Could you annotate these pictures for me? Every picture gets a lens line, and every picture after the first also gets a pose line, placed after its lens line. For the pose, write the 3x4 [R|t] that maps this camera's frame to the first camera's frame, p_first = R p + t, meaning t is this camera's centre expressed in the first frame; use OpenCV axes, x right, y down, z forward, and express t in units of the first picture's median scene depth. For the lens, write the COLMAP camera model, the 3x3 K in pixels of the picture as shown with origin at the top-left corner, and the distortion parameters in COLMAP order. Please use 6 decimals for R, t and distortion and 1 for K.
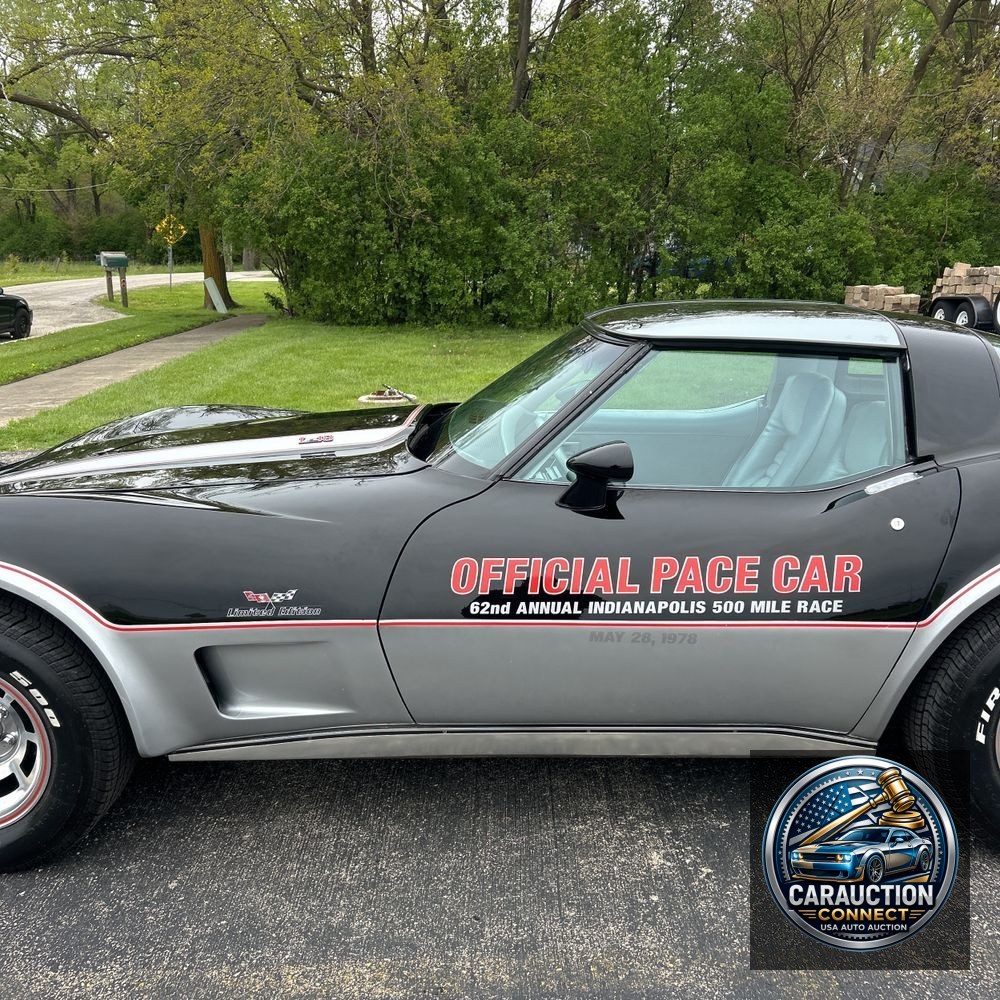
lens RADIAL K [[1006.1, 0, 482.0], [0, 1006.1, 514.0], [0, 0, 1]] dist [0.023131, 0.000000]
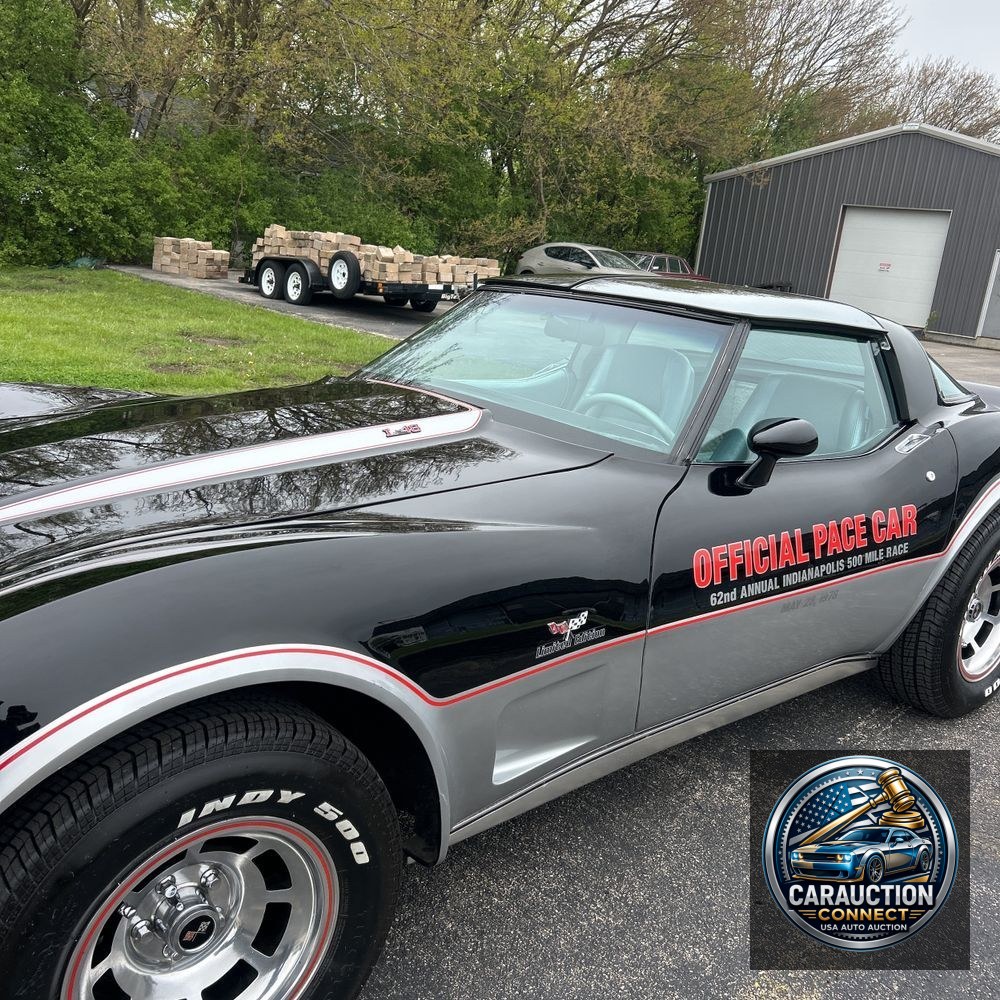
lens RADIAL K [[1006.1, 0, 500.3], [0, 1006.1, 525.8], [0, 0, 1]] dist [0.023131, 0.000000]
pose [[0.728848, -0.113515, 0.675200, -0.122208], [0.073031, 0.993424, 0.088182, -0.011713], [-0.680769, -0.014961, 0.732345, 0.065584]]
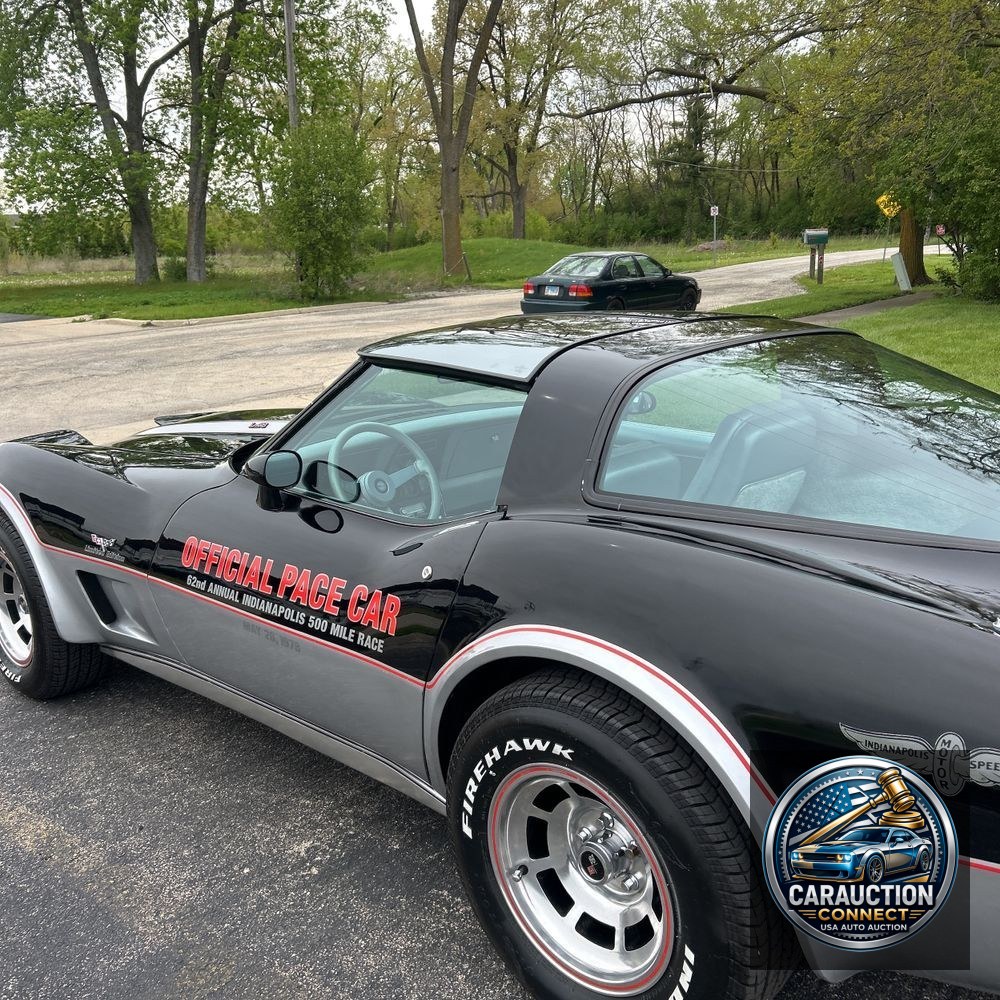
lens RADIAL K [[1006.1, 0, 498.3], [0, 1006.1, 513.3], [0, 0, 1]] dist [0.023131, 0.000000]
pose [[0.757818, 0.144055, -0.636365, 0.152802], [-0.127973, 0.989195, 0.071528, -0.017335], [0.639792, 0.027233, 0.768065, 0.049243]]
